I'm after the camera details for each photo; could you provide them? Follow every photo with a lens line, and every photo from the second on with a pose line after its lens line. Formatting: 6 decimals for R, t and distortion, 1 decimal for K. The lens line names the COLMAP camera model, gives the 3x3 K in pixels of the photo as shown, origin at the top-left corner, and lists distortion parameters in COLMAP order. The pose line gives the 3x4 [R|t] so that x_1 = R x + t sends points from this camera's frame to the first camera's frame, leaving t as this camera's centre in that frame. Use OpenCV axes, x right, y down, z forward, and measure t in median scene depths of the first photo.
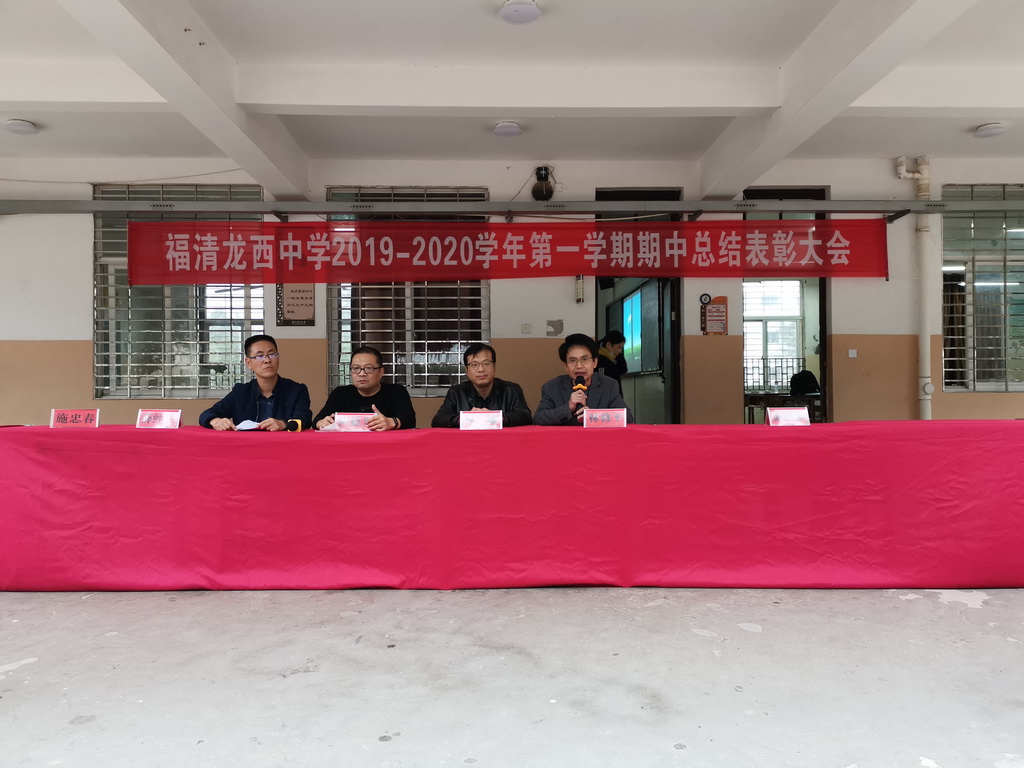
lens RADIAL K [[804.1, 0, 513.6], [0, 804.1, 385.8], [0, 0, 1]] dist [0.057464, -0.055155]
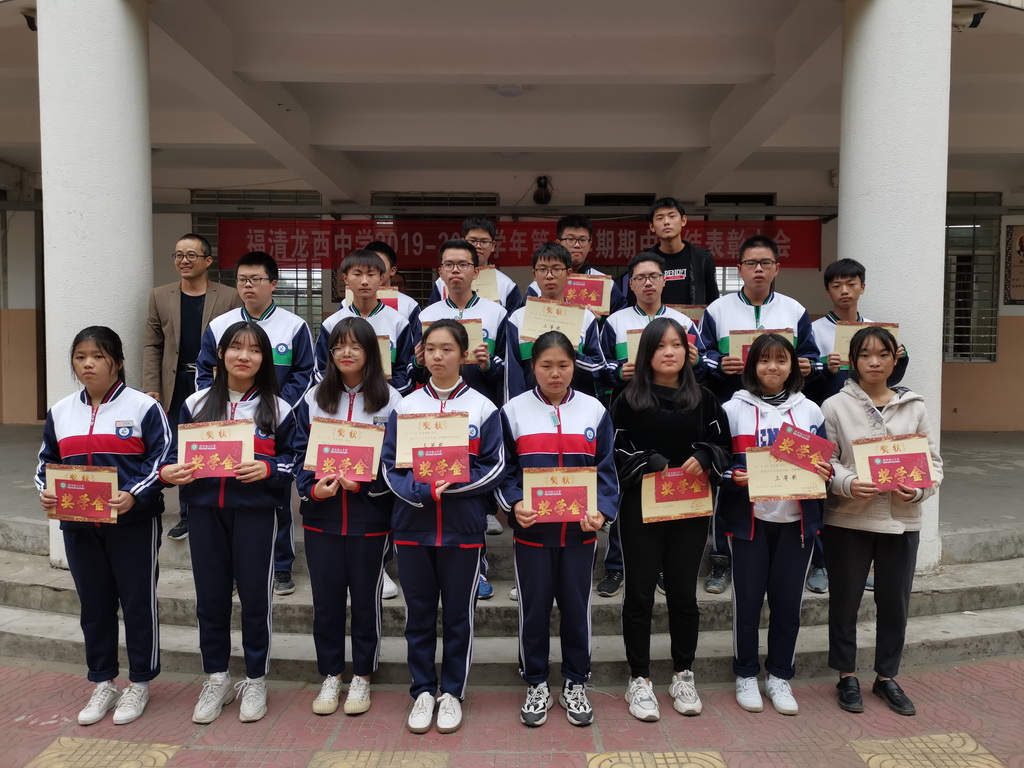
lens RADIAL K [[804.1, 0, 512.5], [0, 804.1, 380.3], [0, 0, 1]] dist [0.057464, -0.055155]
pose [[0.998881, 0.016163, -0.044455, 0.050782], [-0.013984, 0.998705, 0.048910, -0.017312], [0.045188, -0.048233, 0.997813, -0.266024]]
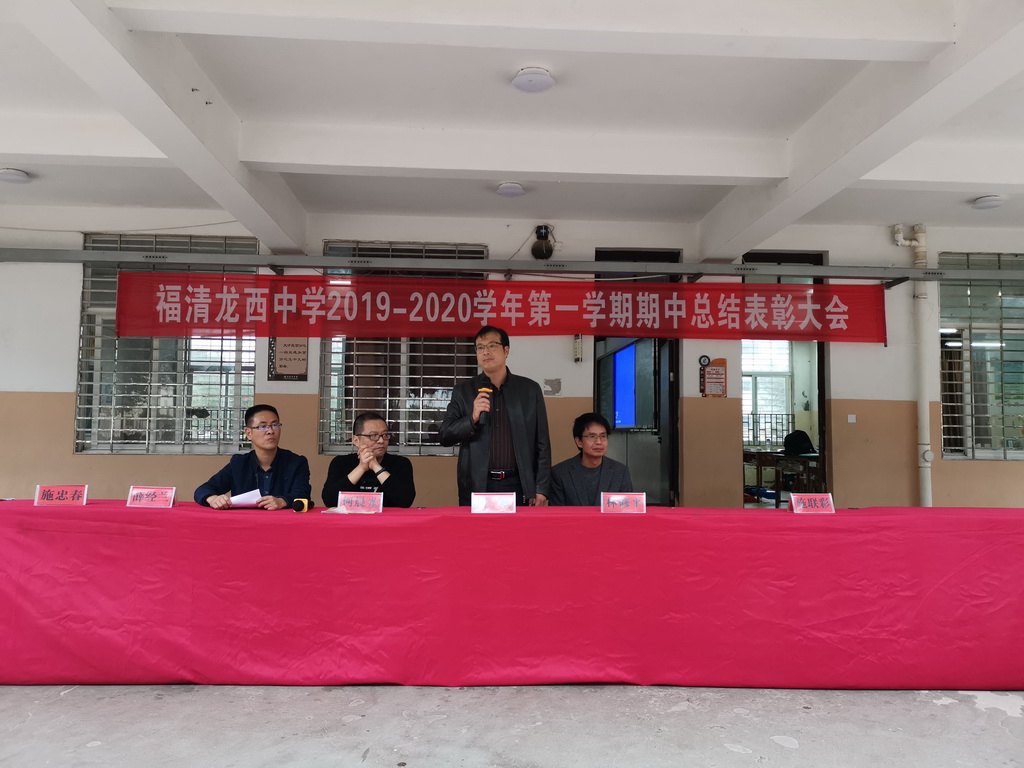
lens RADIAL K [[804.1, 0, 513.3], [0, 804.1, 379.5], [0, 0, 1]] dist [0.057464, -0.055155]
pose [[0.999529, 0.018606, 0.024400, -0.021154], [-0.017160, 0.998158, -0.058193, -0.023596], [-0.025437, 0.057747, 0.998007, 0.019943]]
